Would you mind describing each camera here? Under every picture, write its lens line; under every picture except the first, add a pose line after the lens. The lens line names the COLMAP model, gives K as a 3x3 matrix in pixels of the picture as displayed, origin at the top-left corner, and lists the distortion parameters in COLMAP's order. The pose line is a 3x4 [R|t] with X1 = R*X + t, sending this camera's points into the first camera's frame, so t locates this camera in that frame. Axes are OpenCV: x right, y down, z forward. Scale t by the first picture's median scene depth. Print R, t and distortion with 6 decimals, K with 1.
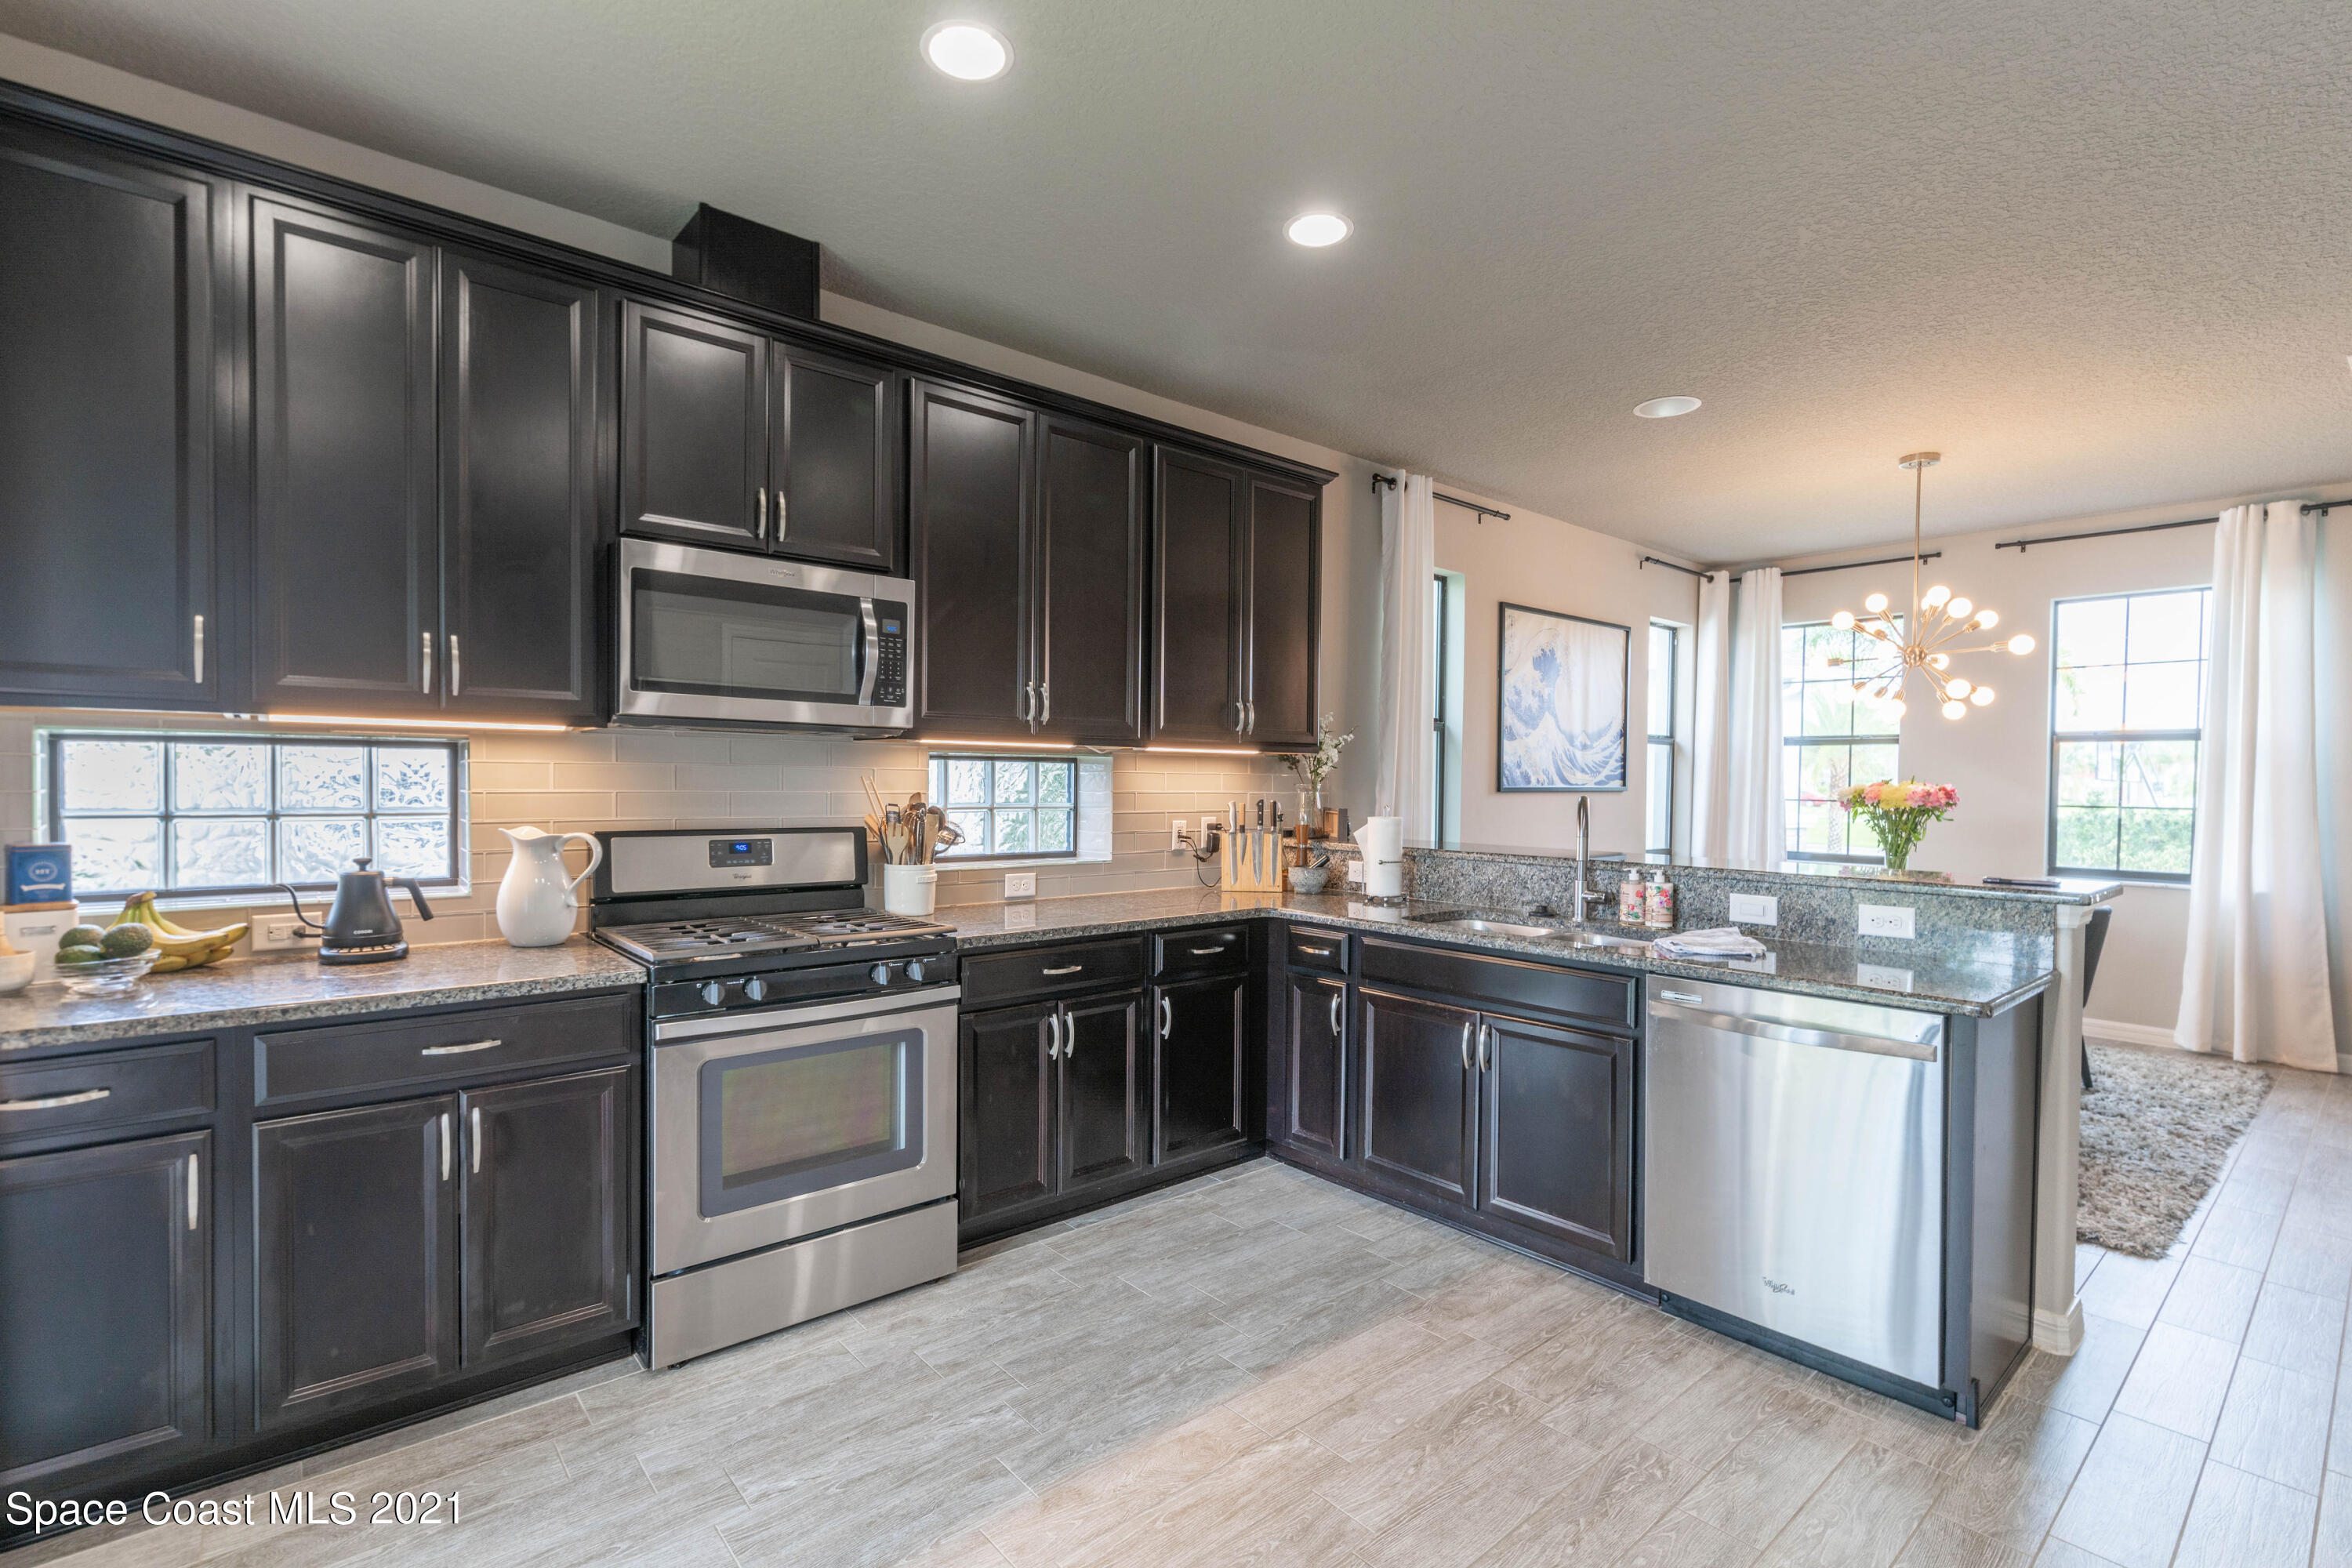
lens RADIAL K [[1040.4, 0, 1177.7], [0, 1040.4, 799.1], [0, 0, 1]] dist [0.003694, -0.001294]
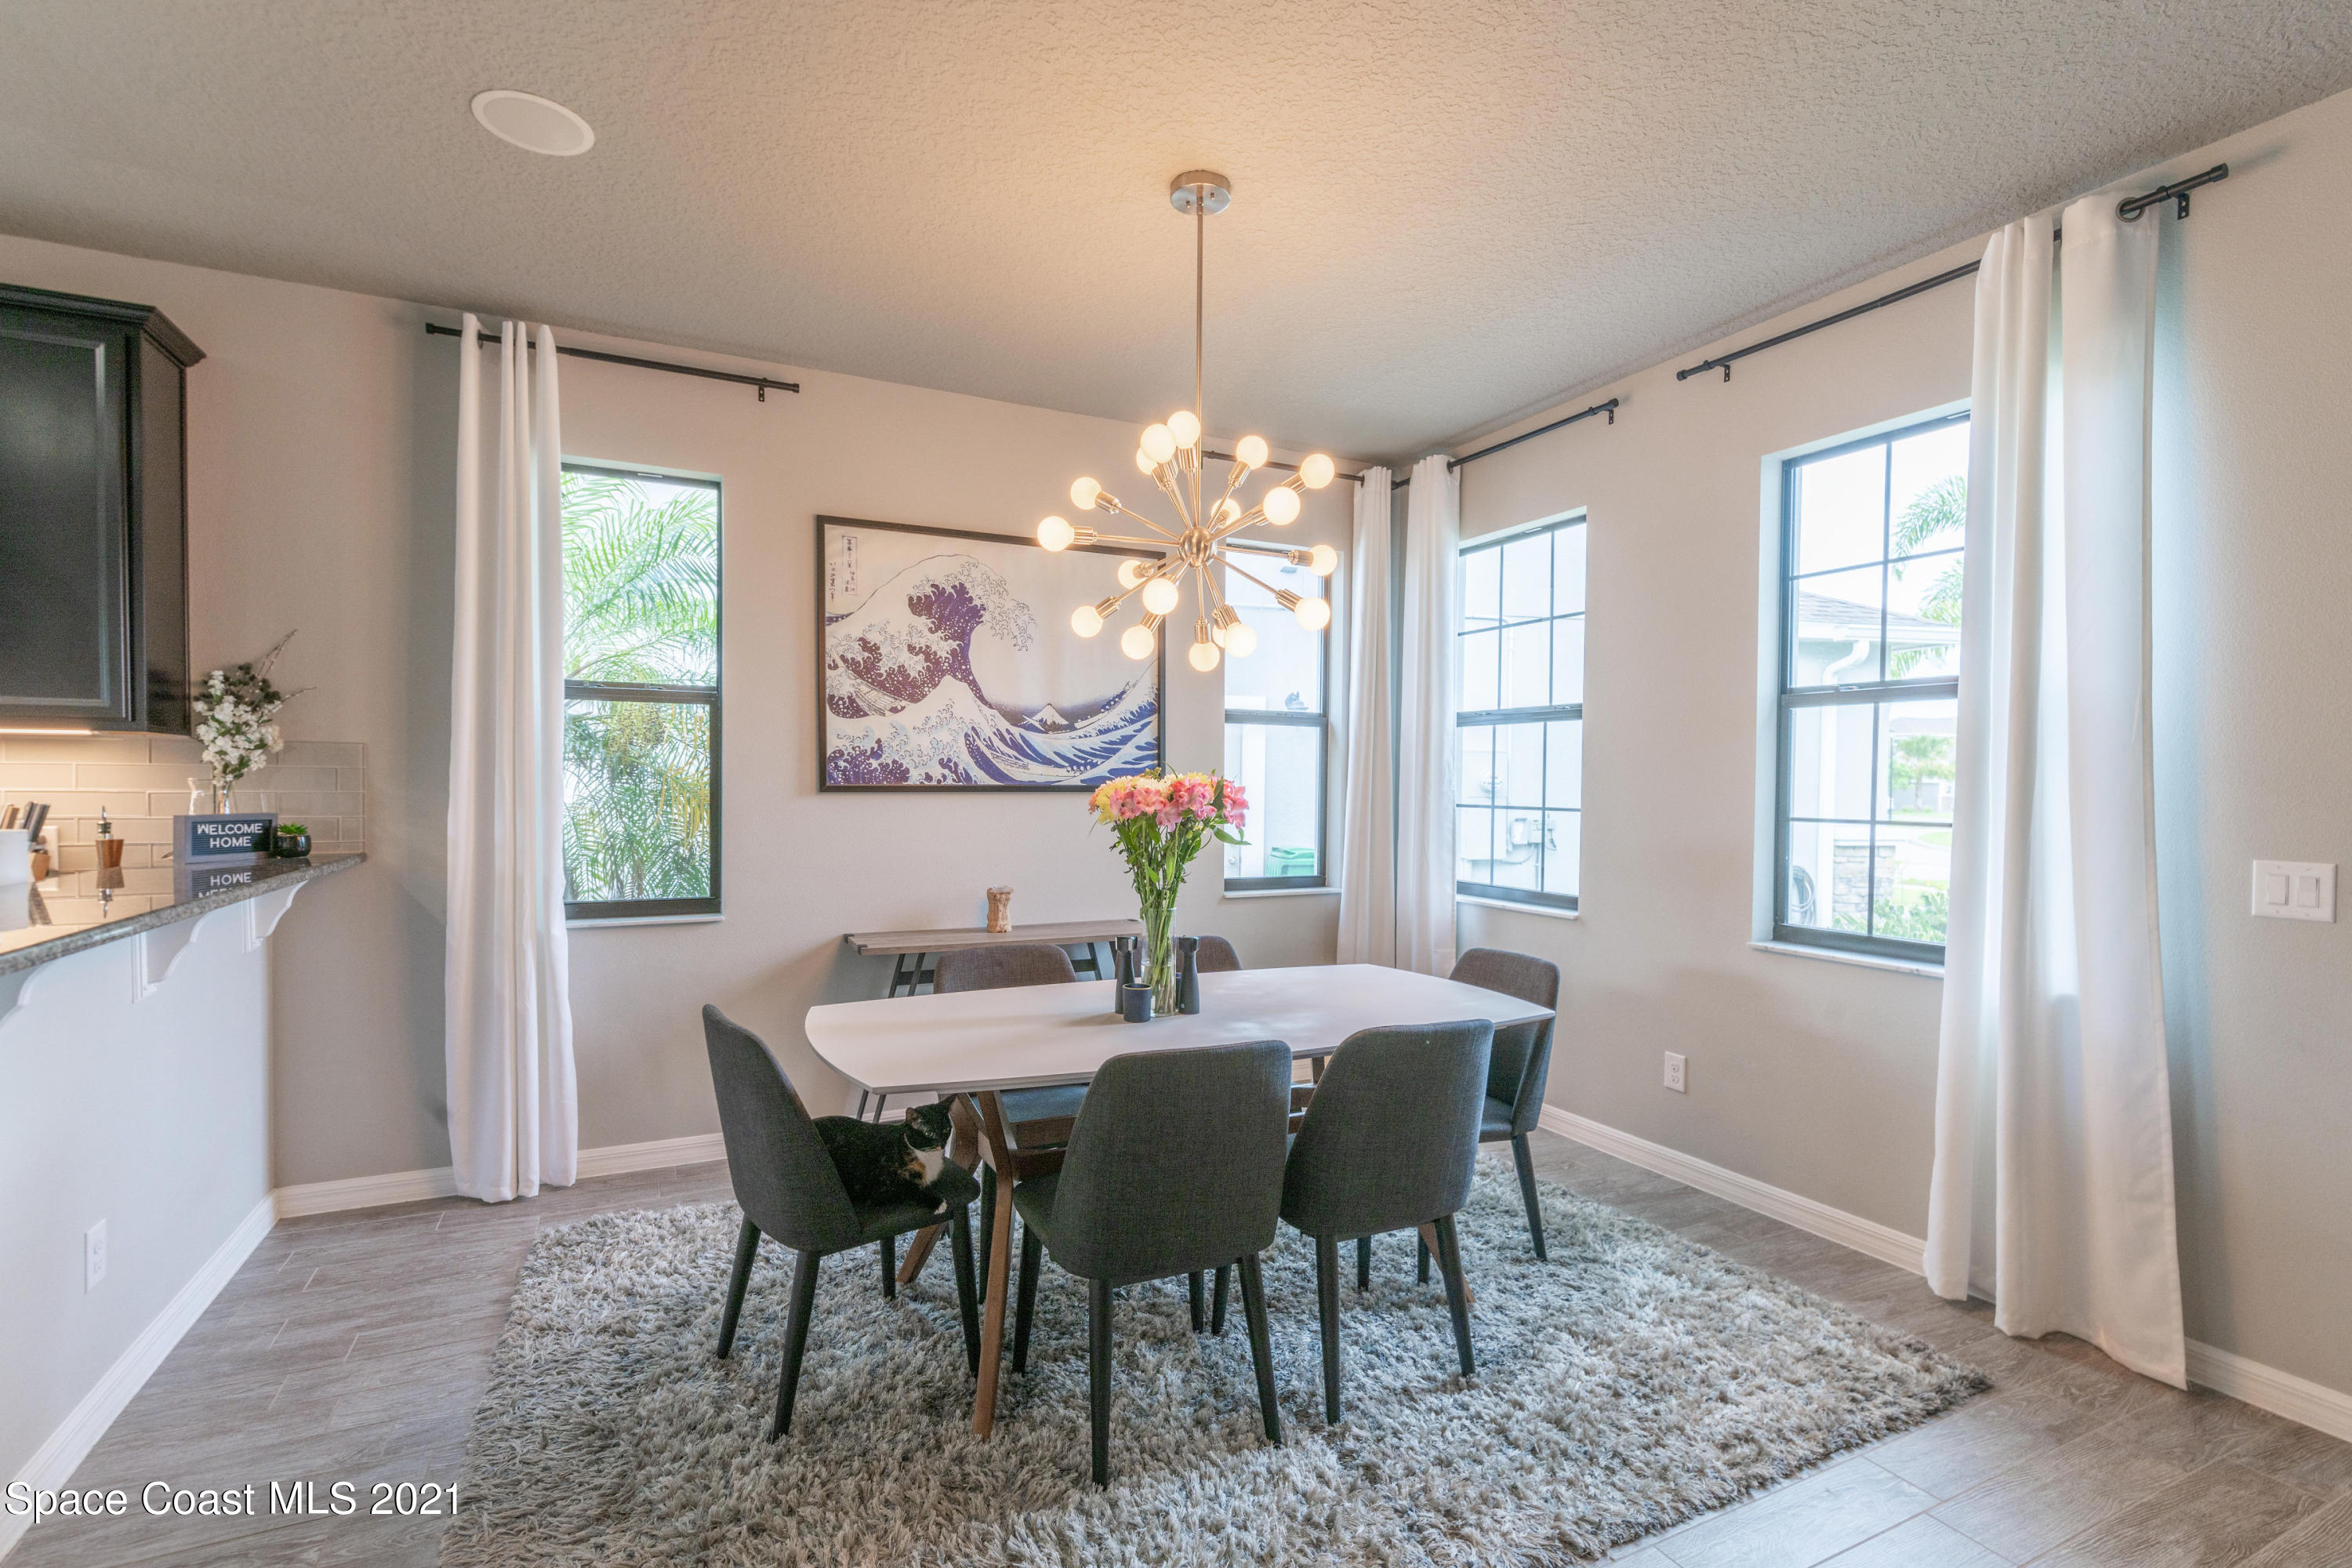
lens RADIAL K [[1040.4, 0, 1130.3], [0, 1040.4, 799.5], [0, 0, 1]] dist [0.003694, -0.001294]
pose [[0.971236, 0.003246, -0.238096, 0.754371], [-0.003872, 0.999990, -0.002163, -0.001465], [0.238087, 0.003022, 0.971239, 0.425210]]
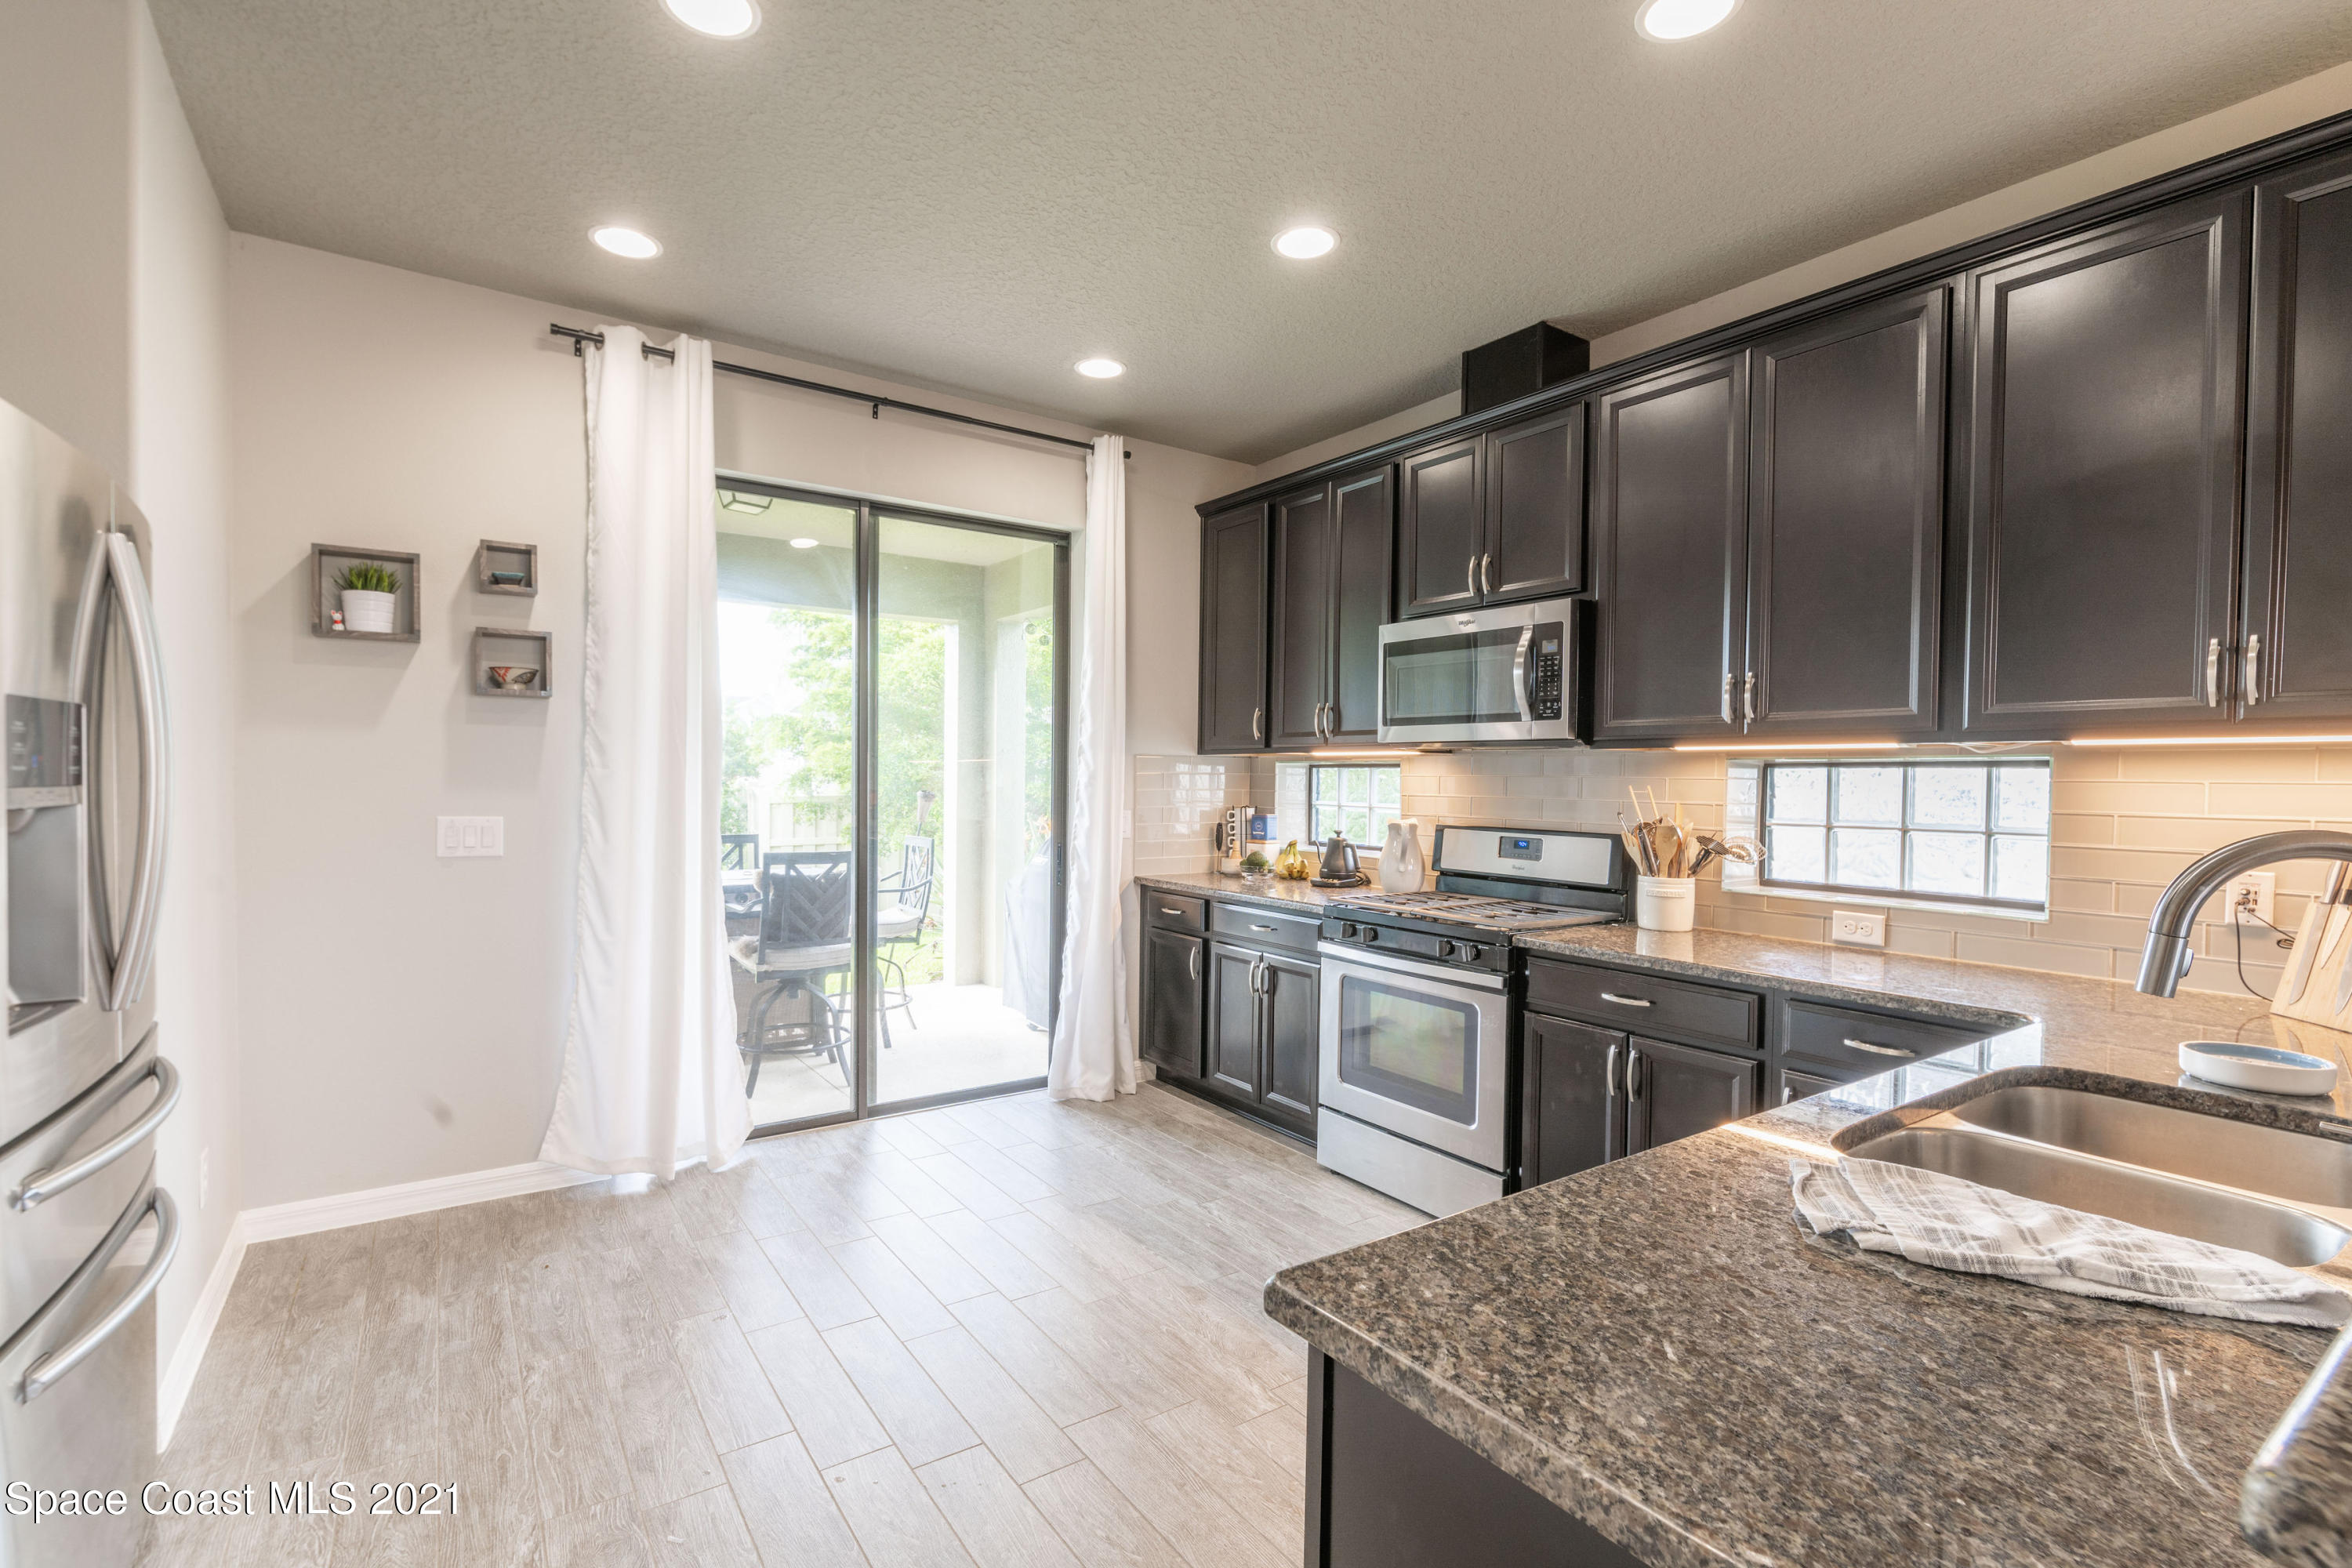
lens RADIAL K [[1040.4, 0, 1158.8], [0, 1040.4, 802.5], [0, 0, 1]] dist [0.003694, -0.001294]
pose [[-0.095866, 0.010262, -0.995341, 0.486812], [-0.034116, 0.999325, 0.013589, -0.002380], [0.994809, 0.035260, -0.095452, 0.405514]]
